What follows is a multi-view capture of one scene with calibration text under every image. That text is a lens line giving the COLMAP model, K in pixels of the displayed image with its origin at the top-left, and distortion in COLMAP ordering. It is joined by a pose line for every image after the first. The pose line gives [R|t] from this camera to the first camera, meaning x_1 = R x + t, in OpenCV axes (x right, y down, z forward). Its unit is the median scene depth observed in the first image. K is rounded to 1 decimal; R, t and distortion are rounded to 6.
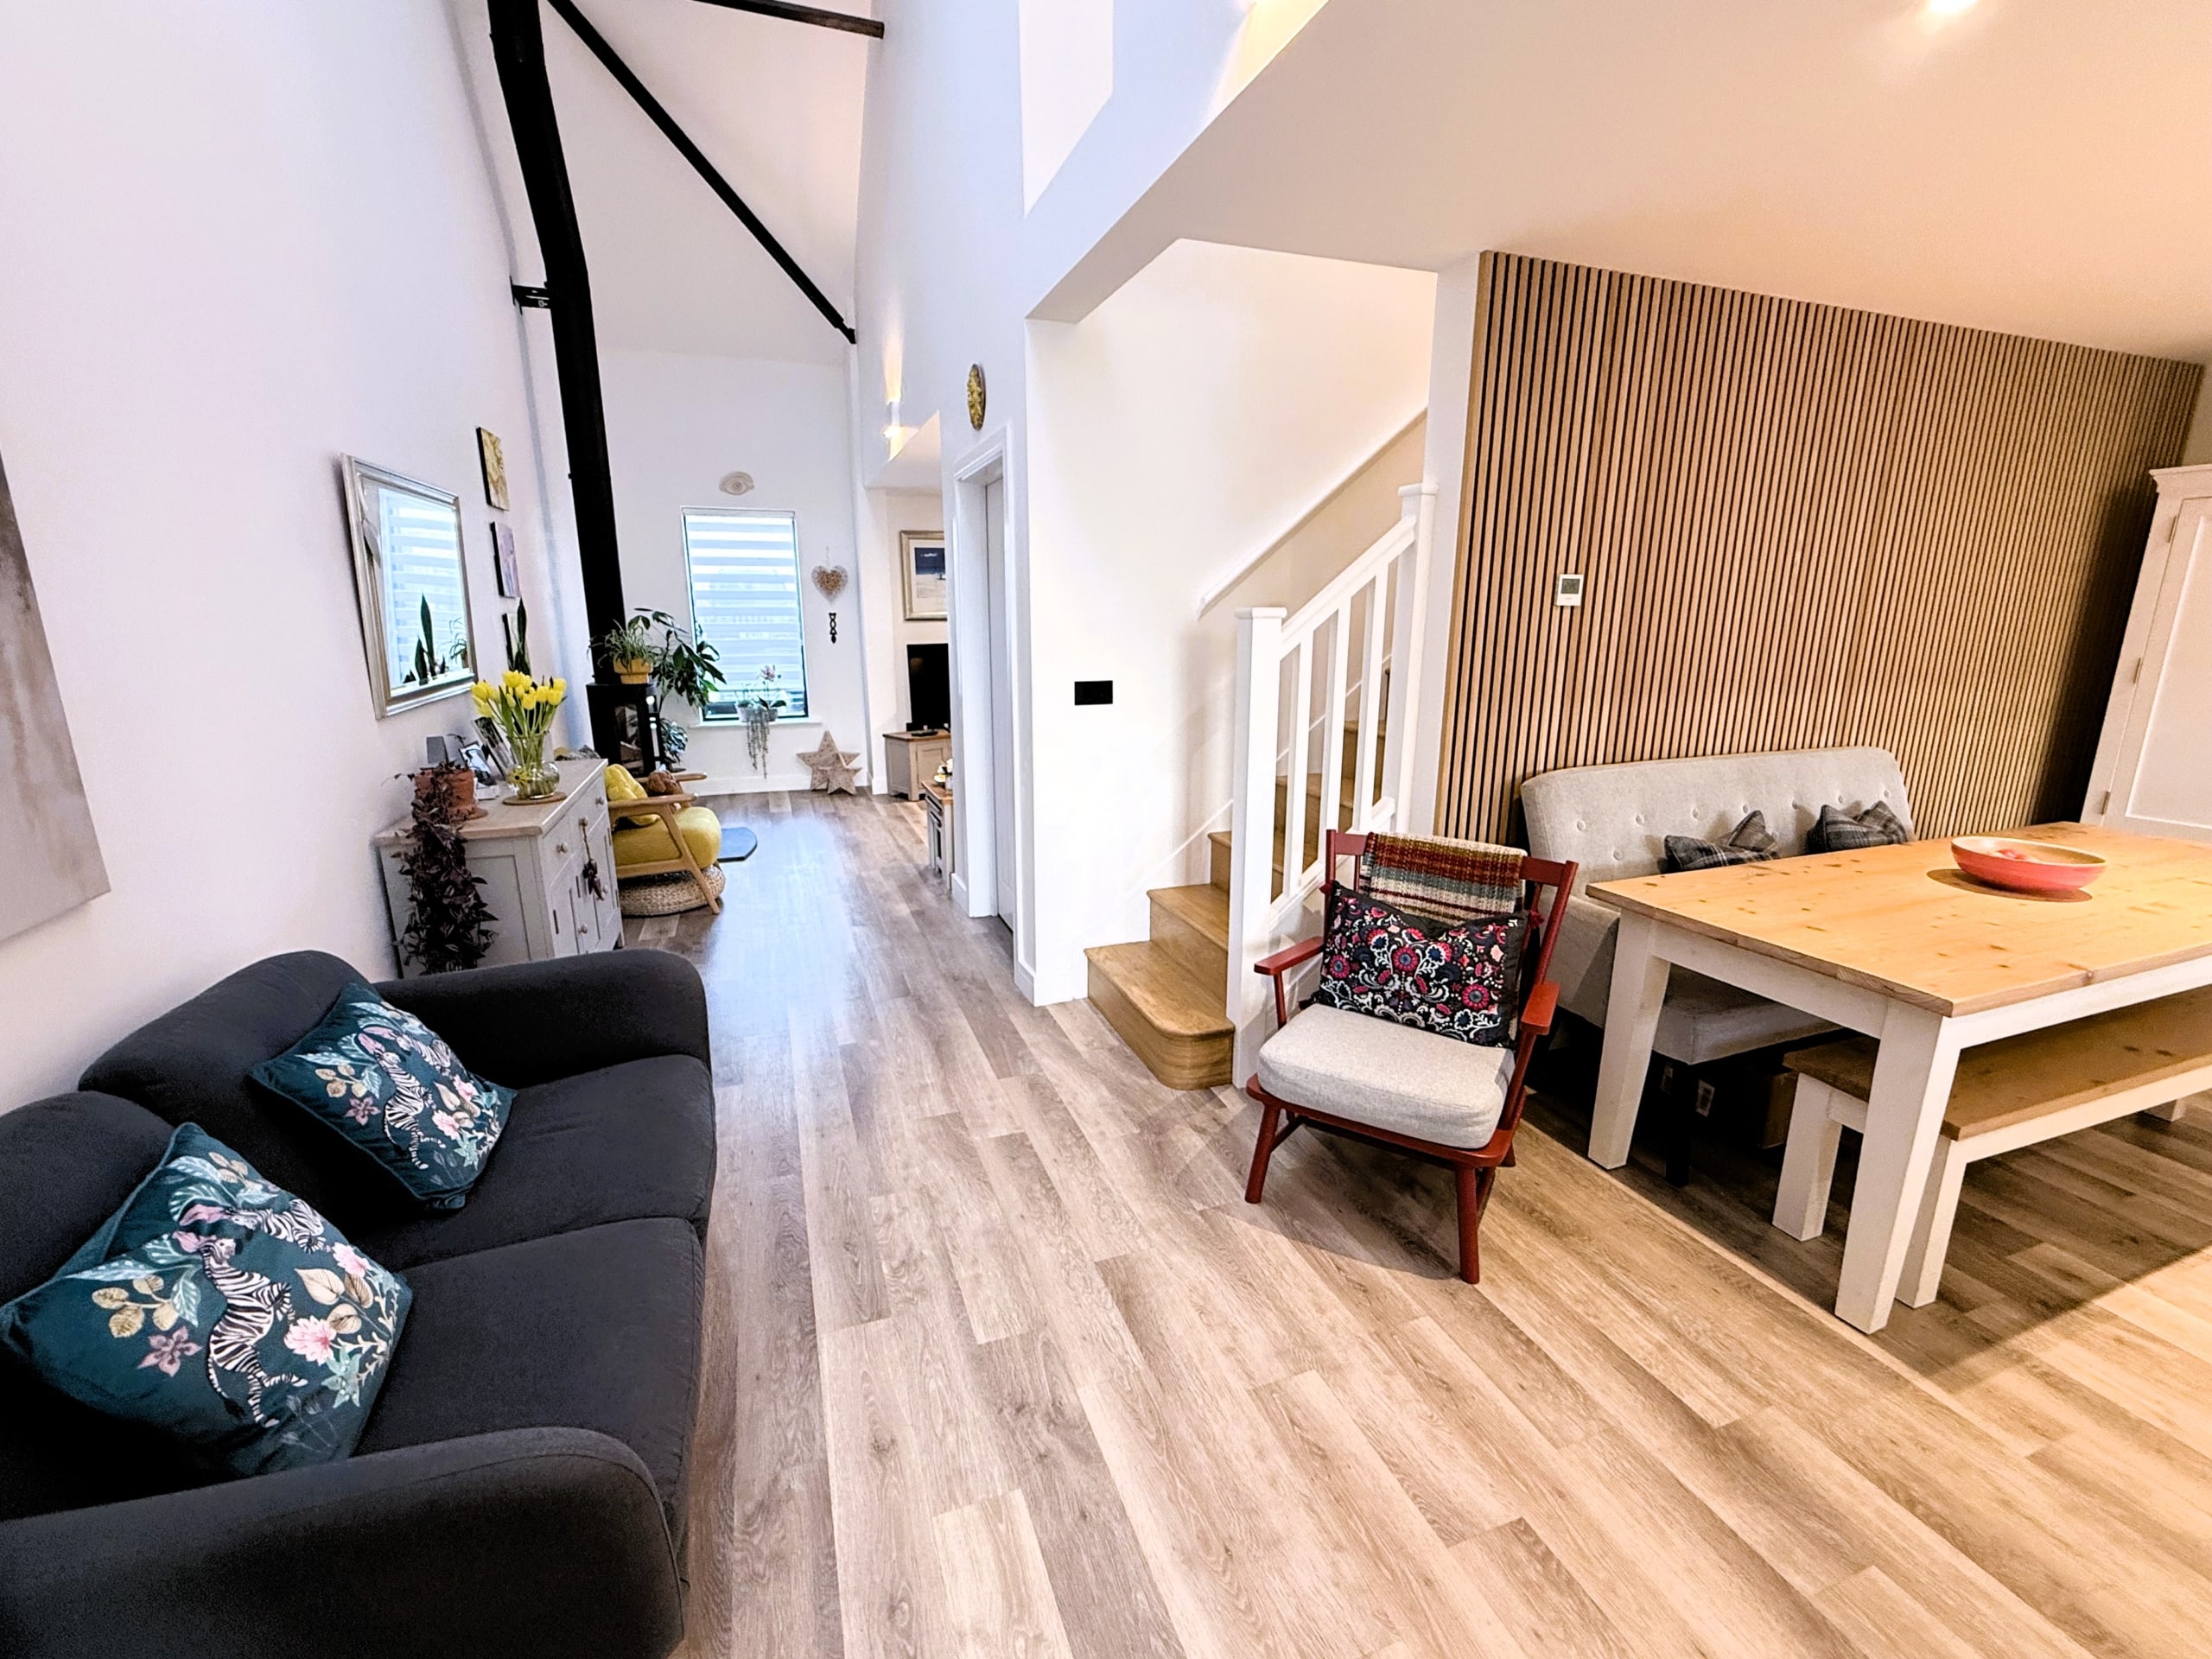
lens RADIAL K [[943.3, 0, 1112.1], [0, 943.3, 830.4], [0, 0, 1]] dist [-0.001094, 0.000324]
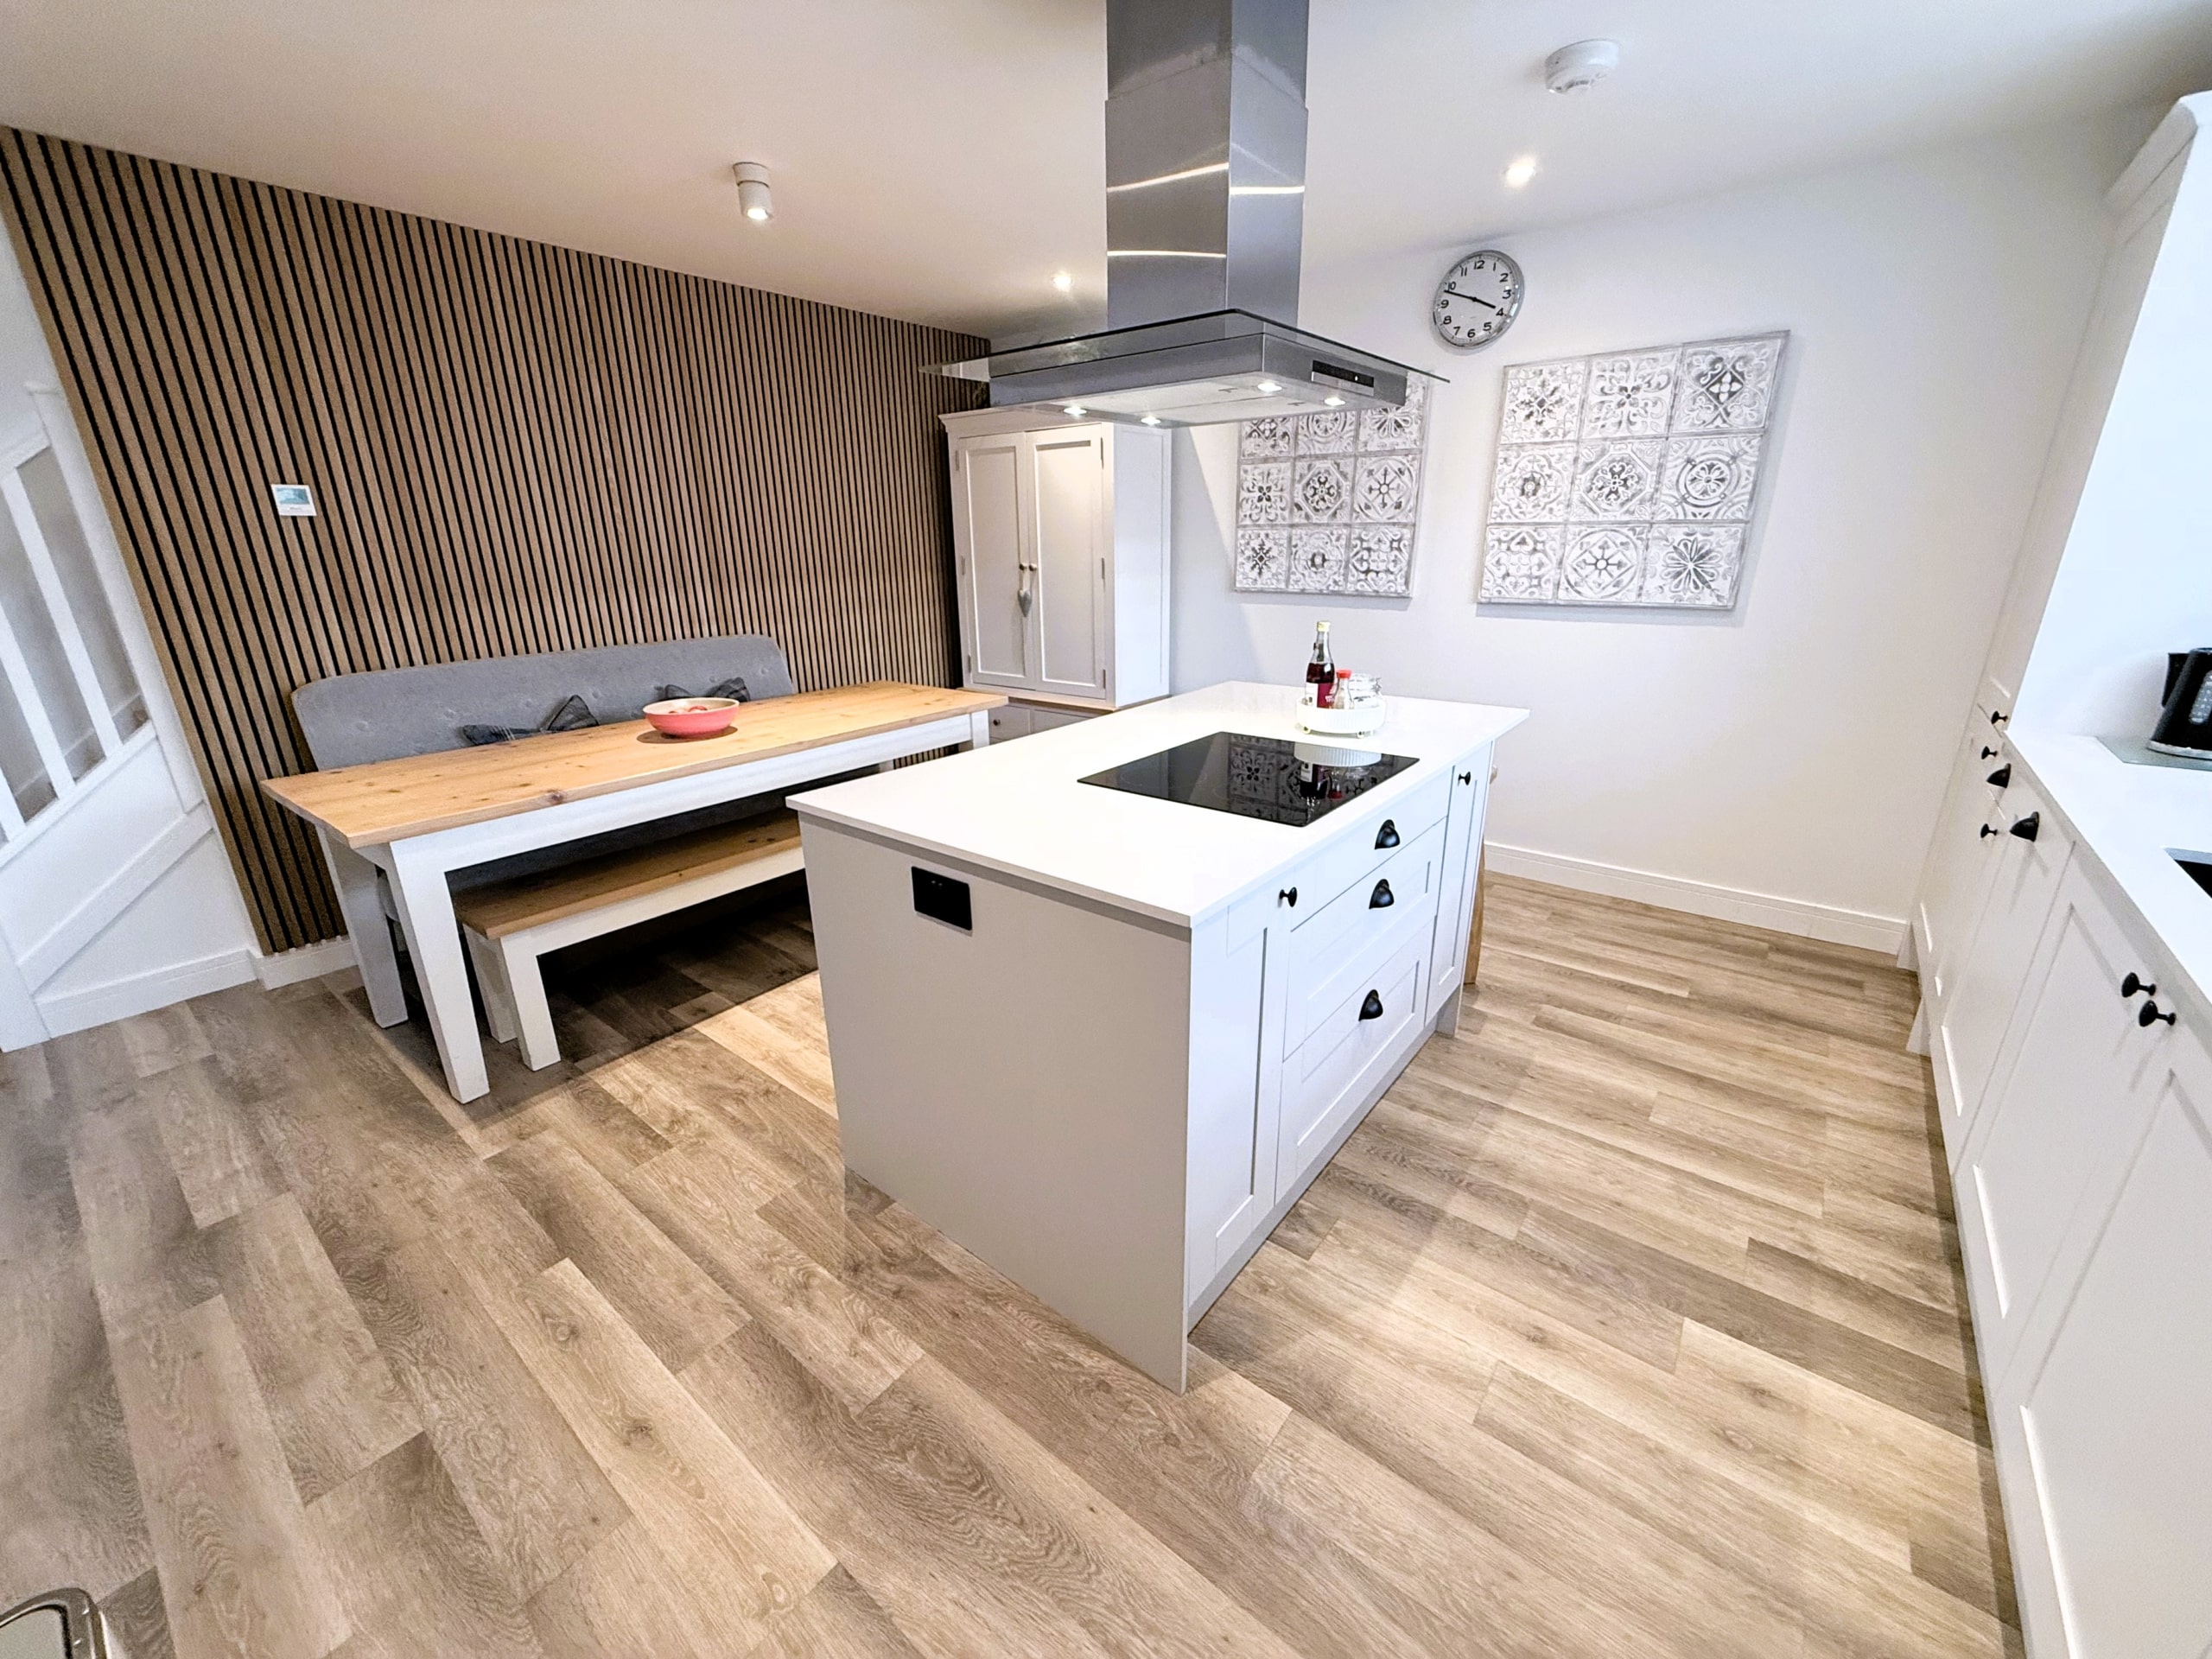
lens RADIAL K [[874.4, 0, 1106.1], [0, 874.4, 828.7], [0, 0, 1]] dist [0.000963, 0.000198]
pose [[0.856381, -0.172756, 0.486587, 0.737408], [0.125002, 0.983702, 0.129249, 0.091147], [-0.500985, -0.049862, 0.864019, -0.308435]]
